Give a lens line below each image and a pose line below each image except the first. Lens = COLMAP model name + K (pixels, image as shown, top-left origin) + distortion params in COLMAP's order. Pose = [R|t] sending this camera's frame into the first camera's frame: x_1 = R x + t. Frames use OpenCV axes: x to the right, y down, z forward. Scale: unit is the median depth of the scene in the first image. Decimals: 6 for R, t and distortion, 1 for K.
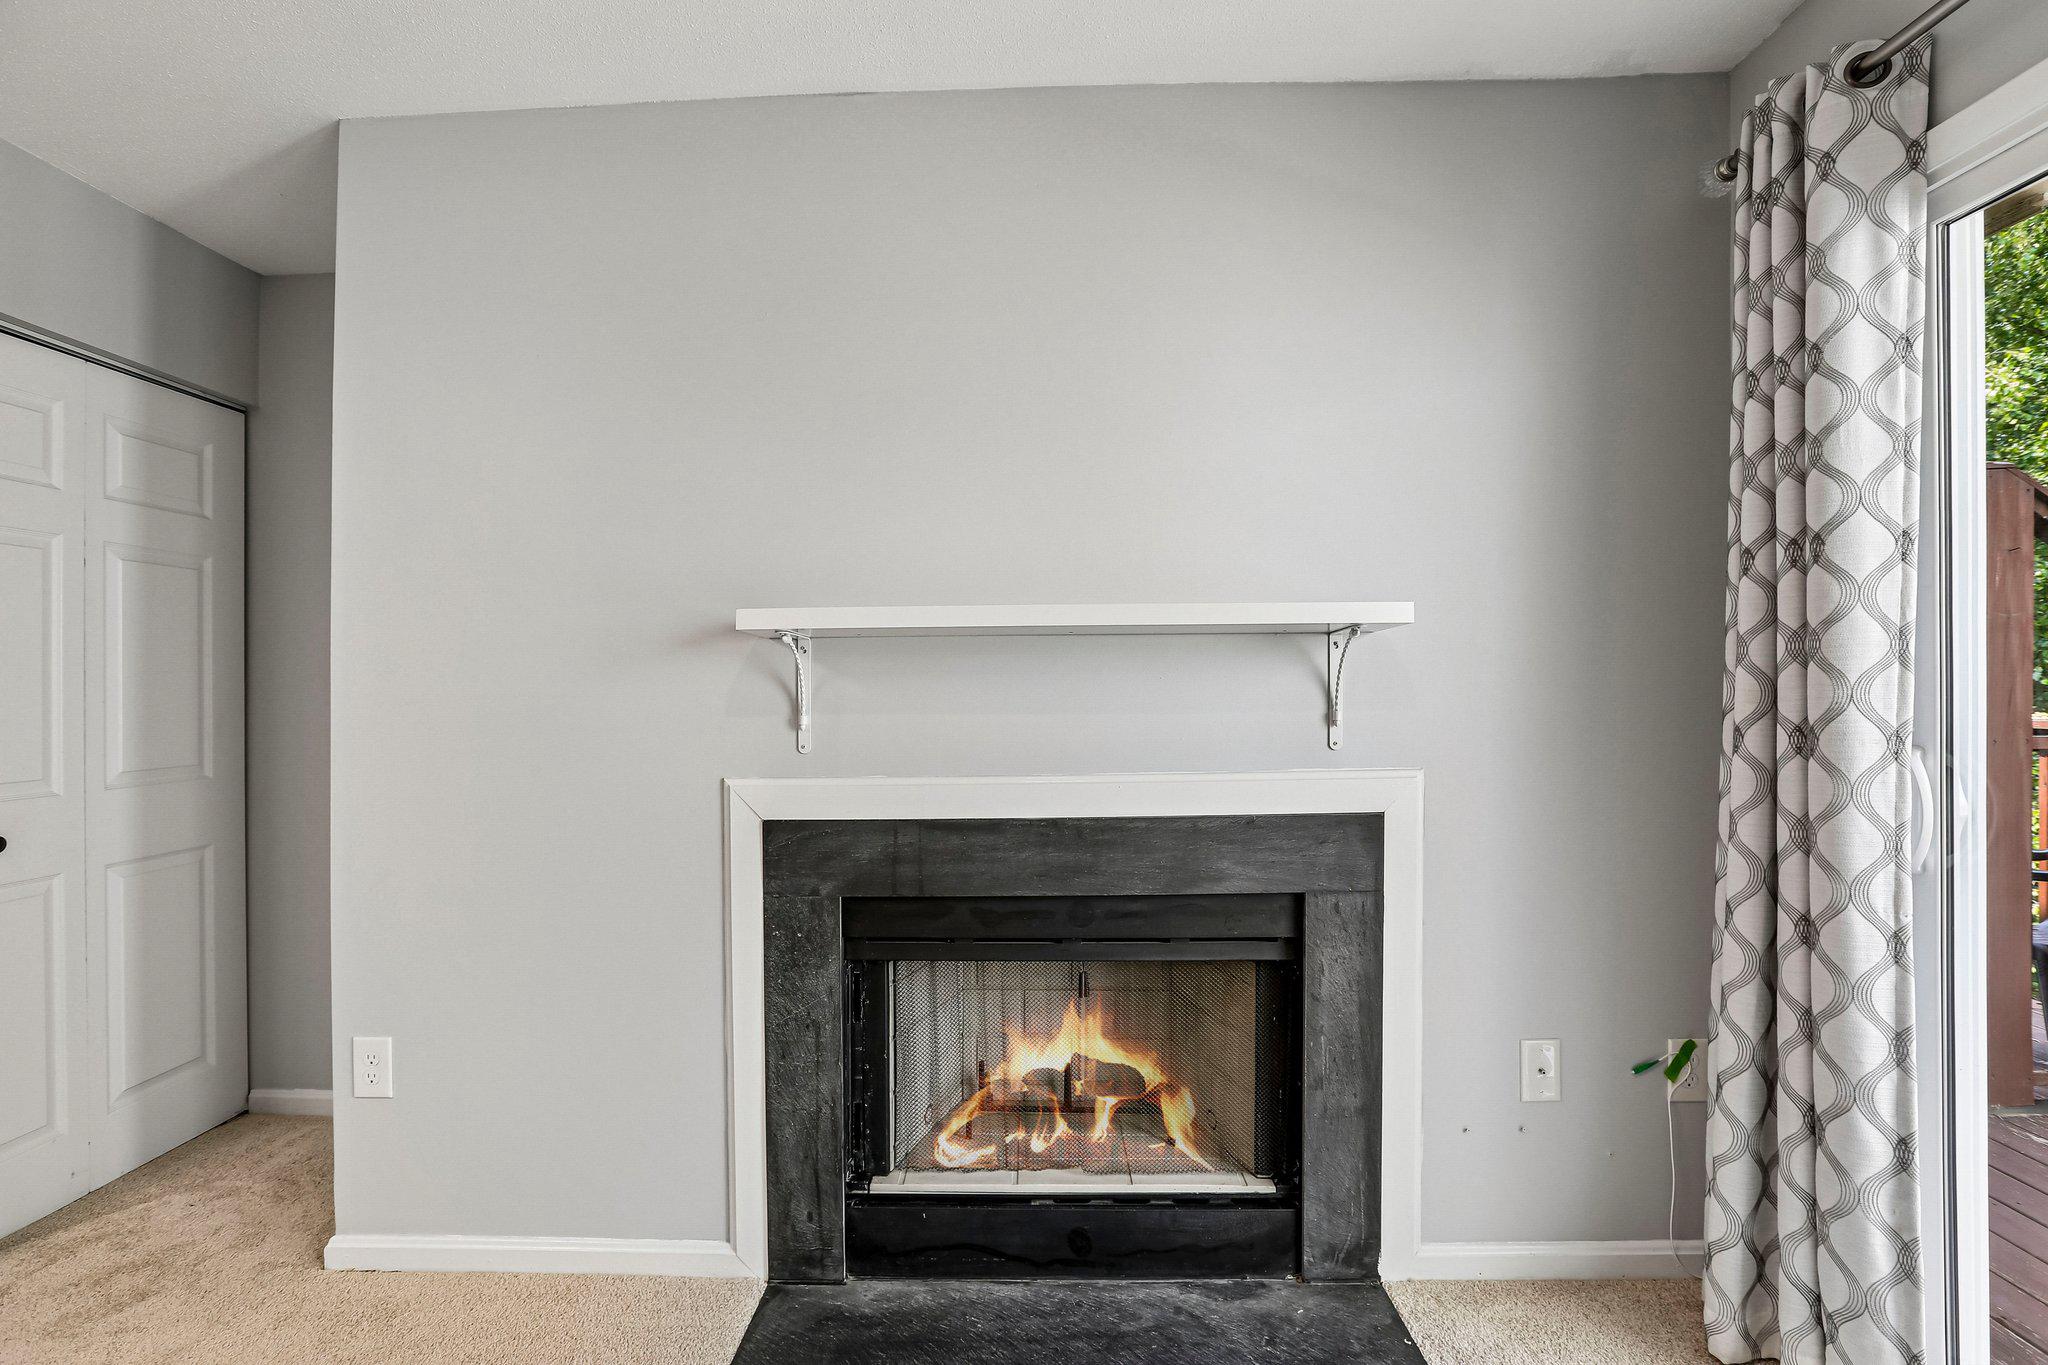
lens RADIAL K [[949.1, 0, 1024.0], [0, 949.1, 682.5], [0, 0, 1]] dist [-0.018268, 0.001042]
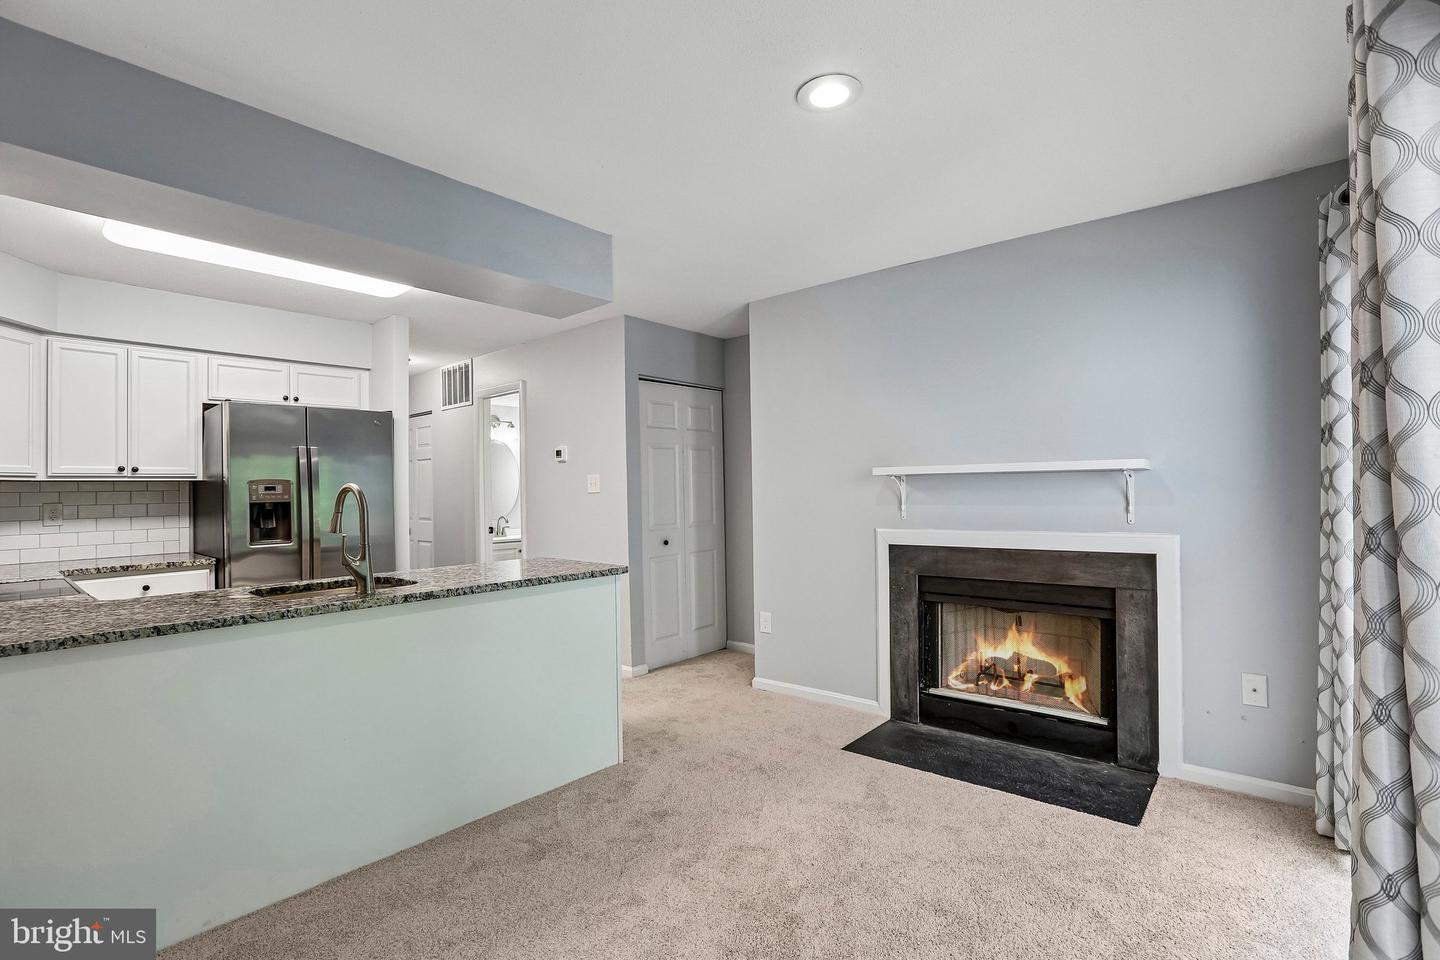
lens RADIAL K [[671.2, 0, 712.8], [0, 671.2, 487.5], [0, 0, 1]] dist [-0.050034, 0.000413]
pose [[0.776655, -0.001498, -0.629925, 0.520476], [0.008795, 0.999925, 0.008465, -0.033068], [0.629865, -0.012114, 0.776610, -0.762178]]
